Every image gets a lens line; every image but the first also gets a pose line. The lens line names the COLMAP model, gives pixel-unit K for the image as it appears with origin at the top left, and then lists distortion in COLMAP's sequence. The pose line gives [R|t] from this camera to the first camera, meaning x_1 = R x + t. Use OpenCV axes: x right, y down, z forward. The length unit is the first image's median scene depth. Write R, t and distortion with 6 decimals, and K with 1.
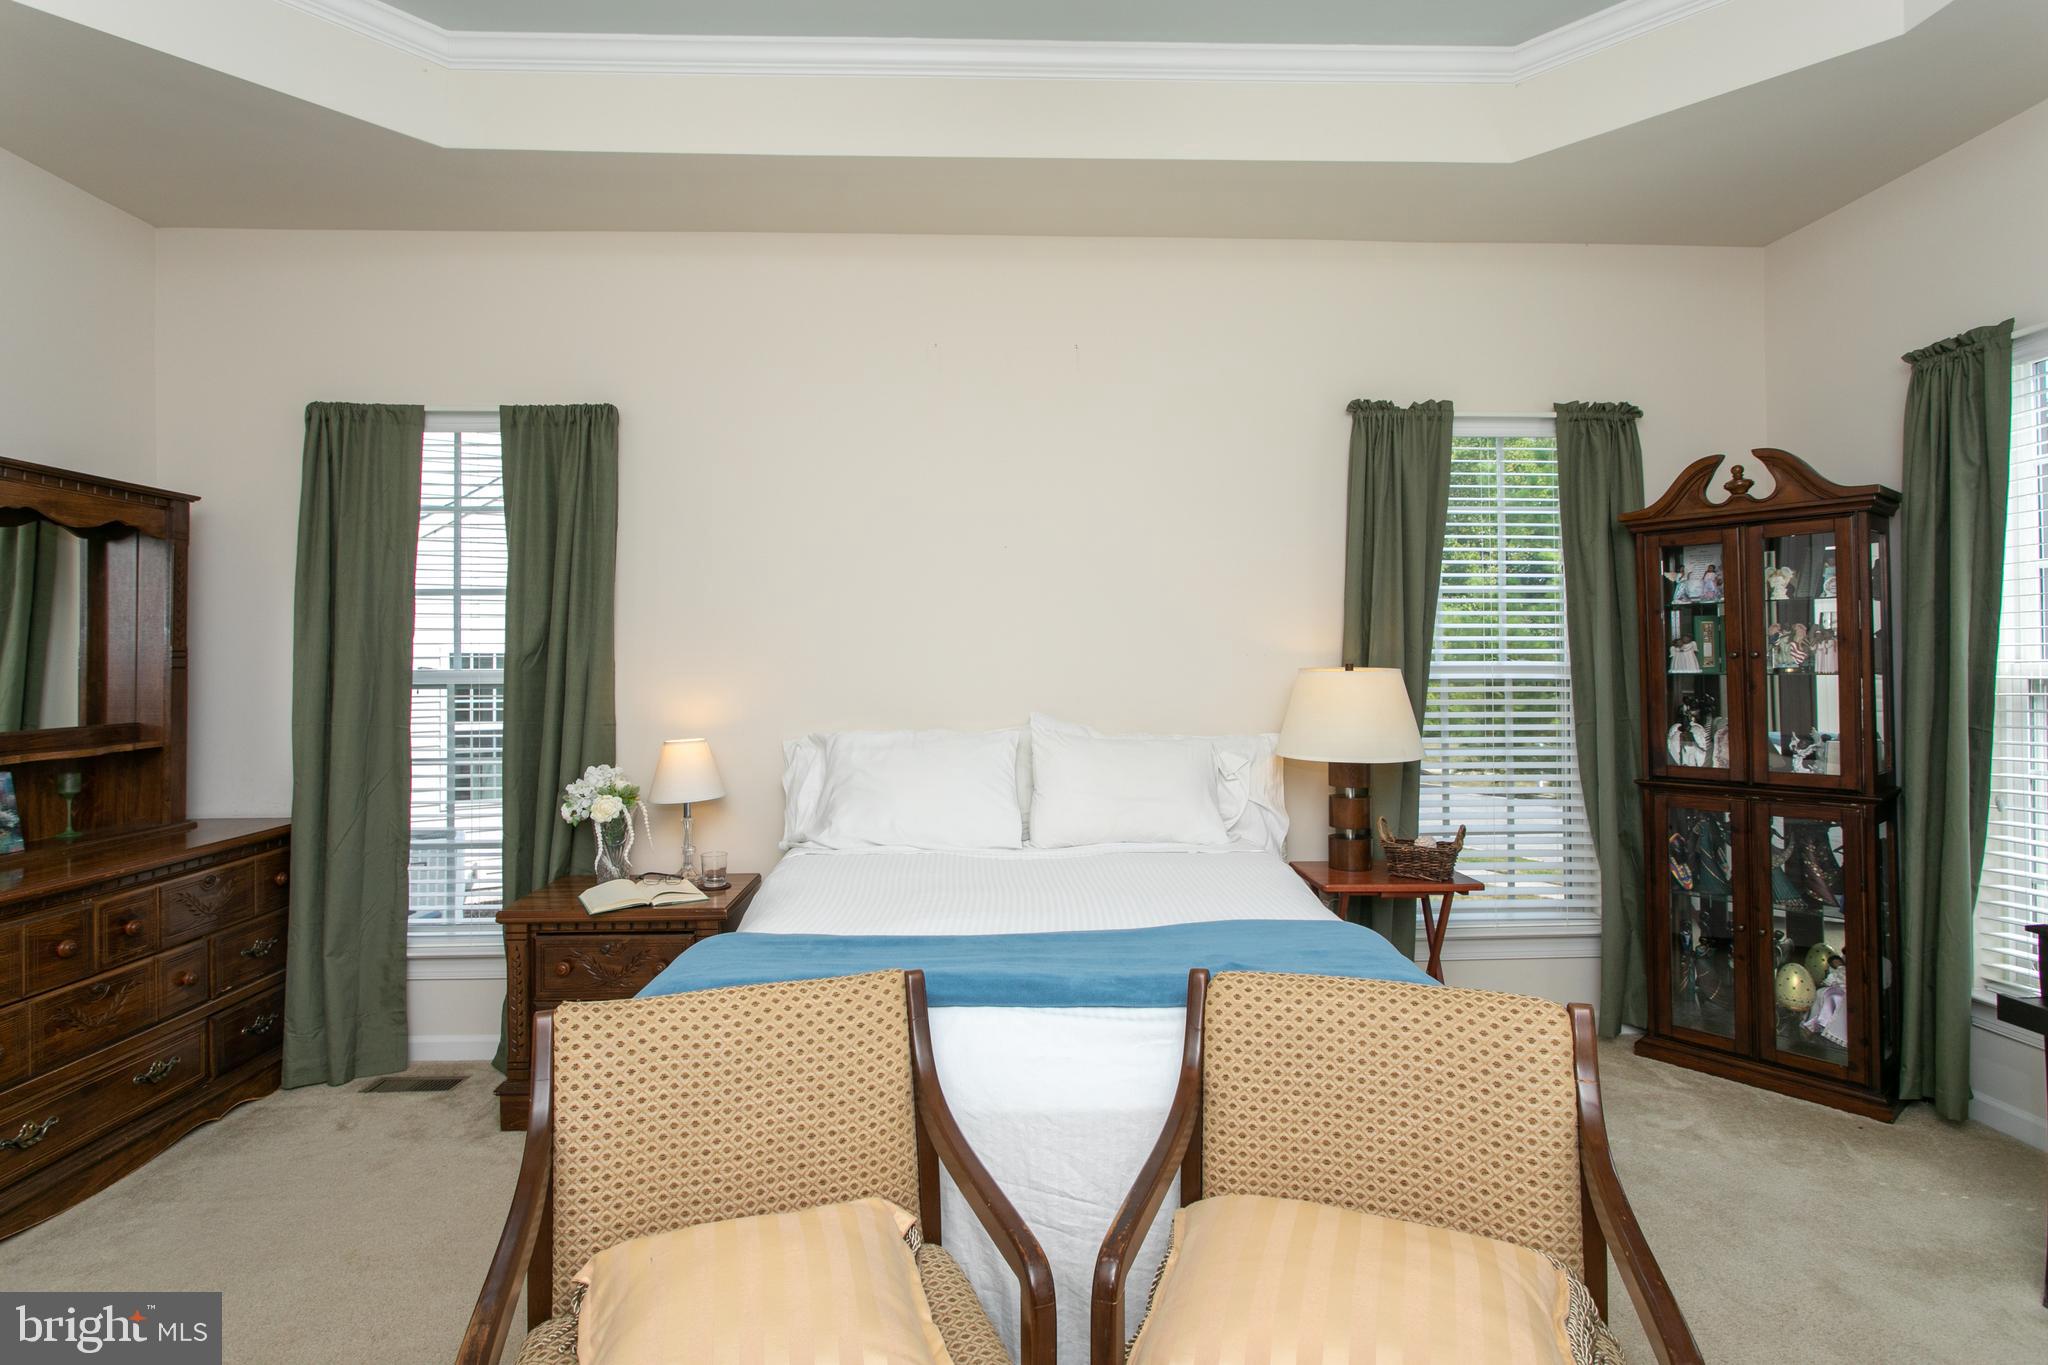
lens RADIAL K [[985.2, 0, 1023.0], [0, 985.2, 656.6], [0, 0, 1]] dist [-0.003985, -0.000374]
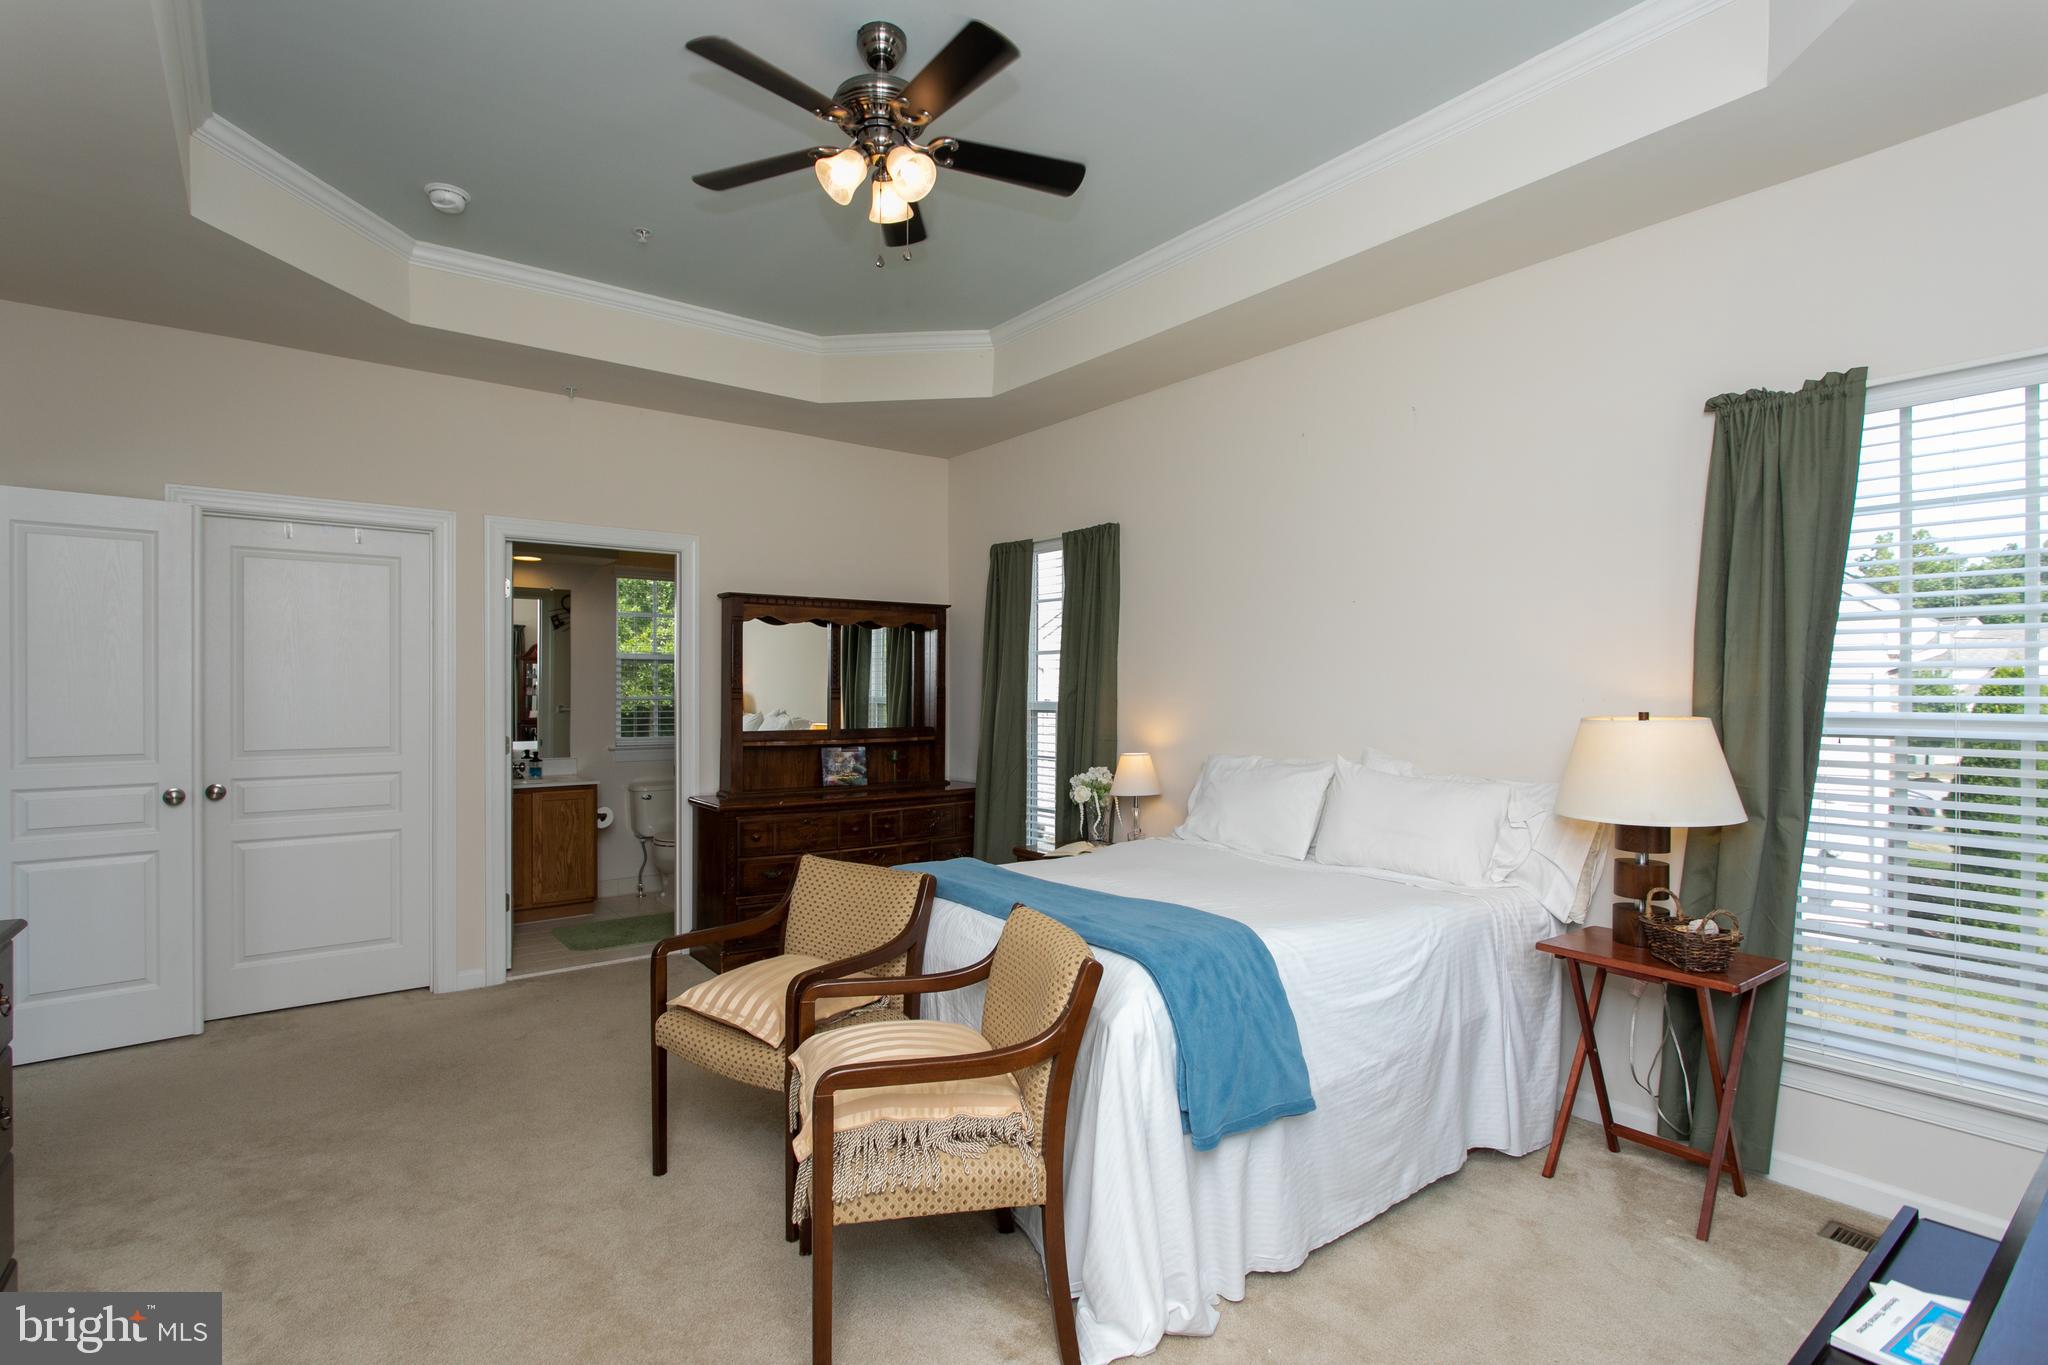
lens RADIAL K [[960.4, 0, 1024.0], [0, 960.4, 682.5], [0, 0, 1]] dist [0.001625, -0.000046]
pose [[0.587490, 0.002858, -0.809226, 0.678828], [0.005053, 0.999961, 0.007200, -0.027898], [0.809215, -0.008319, 0.587453, 0.050560]]
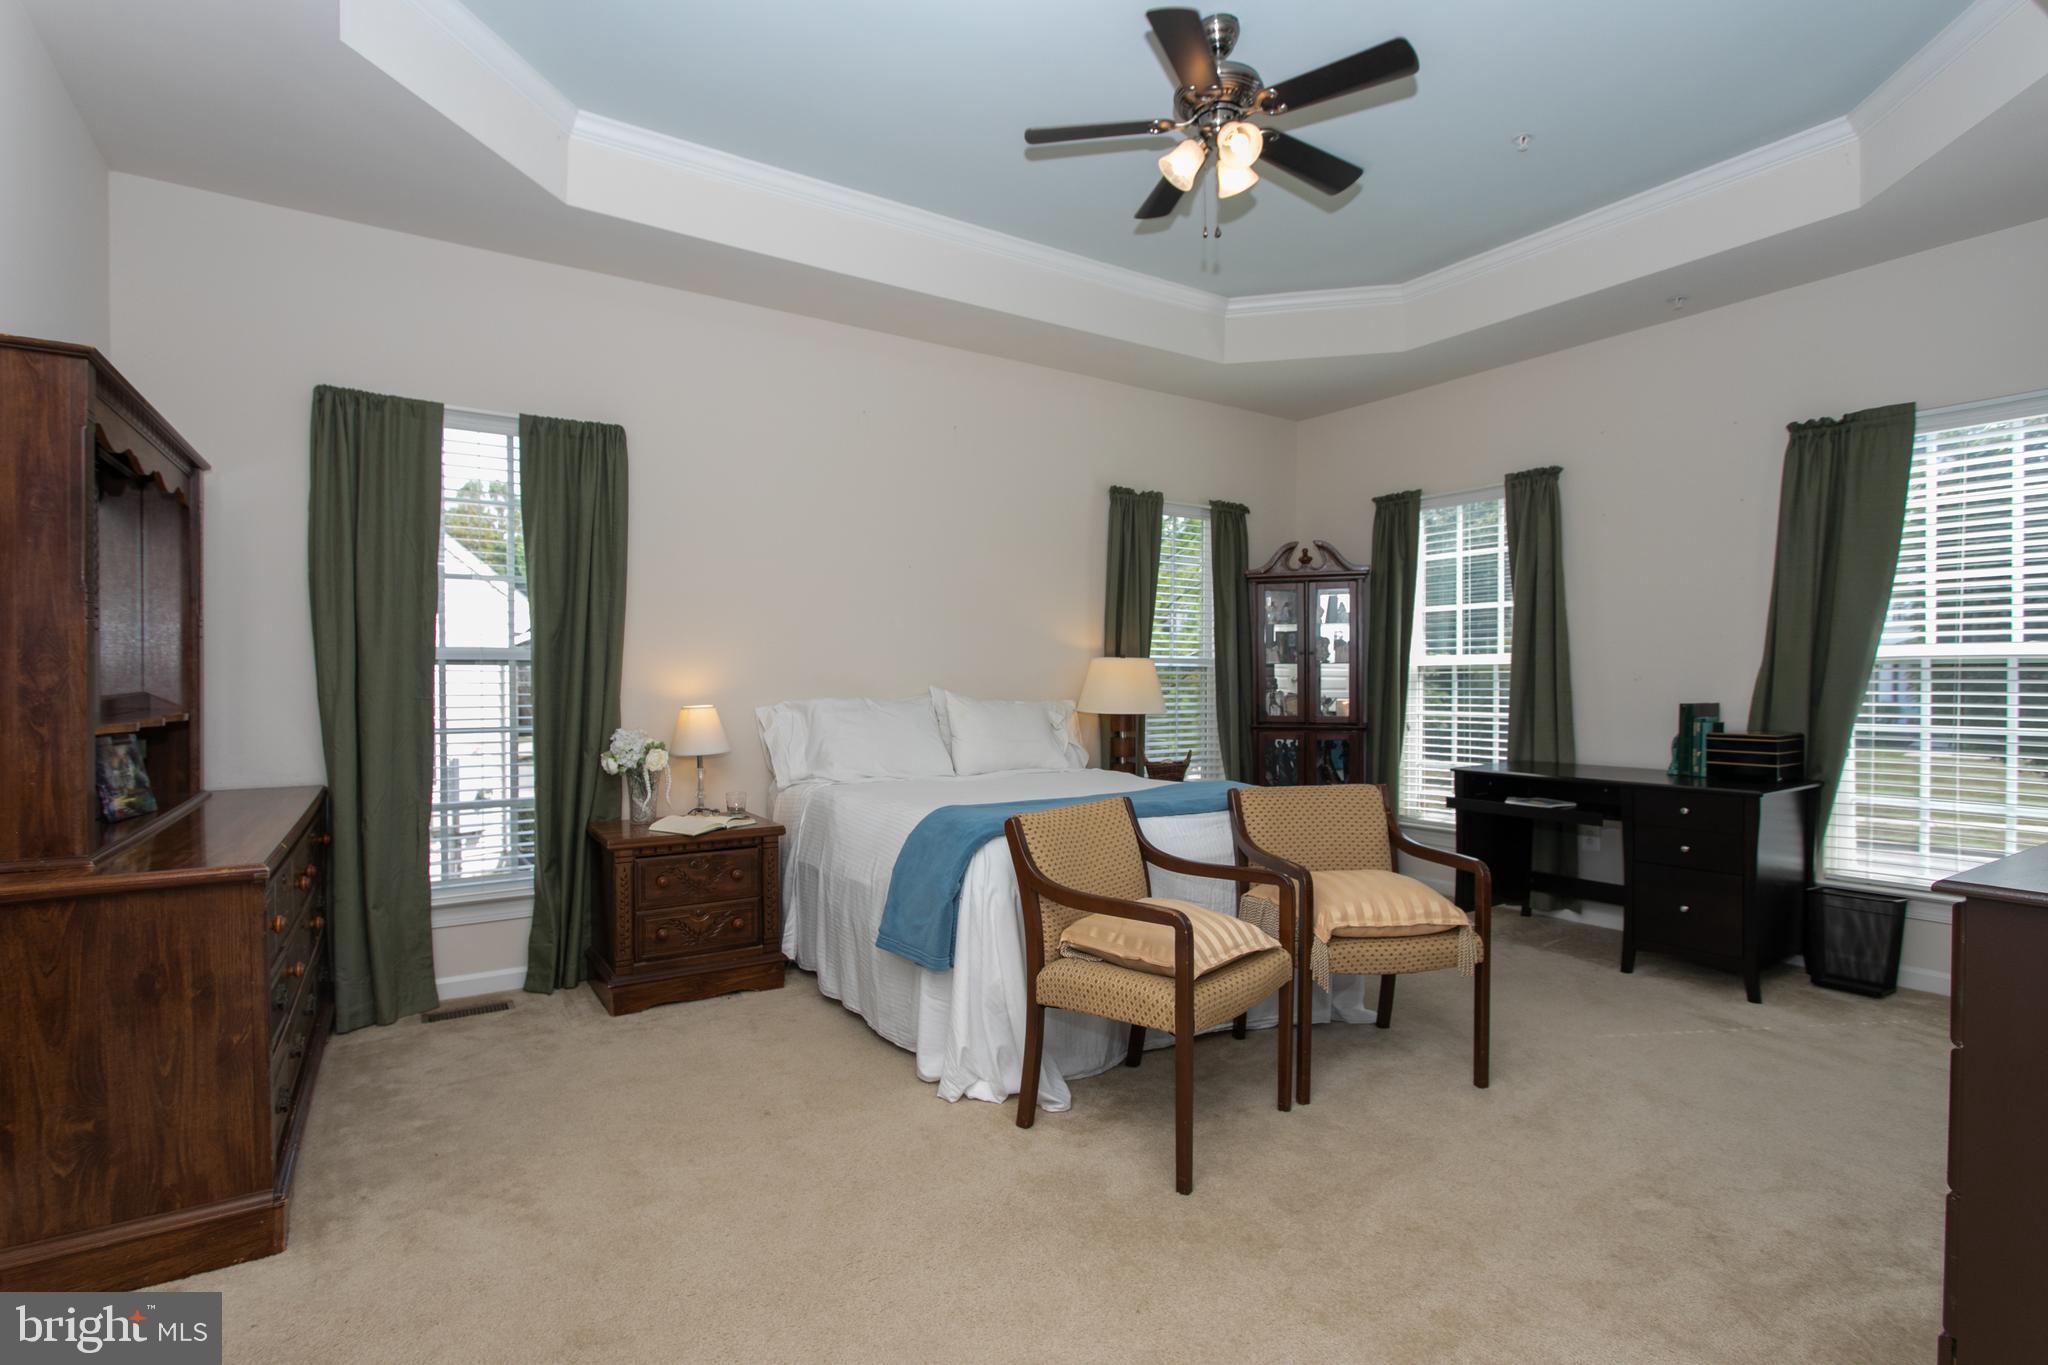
lens RADIAL K [[960.4, 0, 1024.0], [0, 960.4, 682.5], [0, 0, 1]] dist [0.001625, -0.000046]
pose [[0.858732, 0.001995, 0.512420, -0.605812], [-0.010209, 0.999861, 0.013216, 0.034088], [-0.512322, -0.016580, 0.858633, -0.254716]]
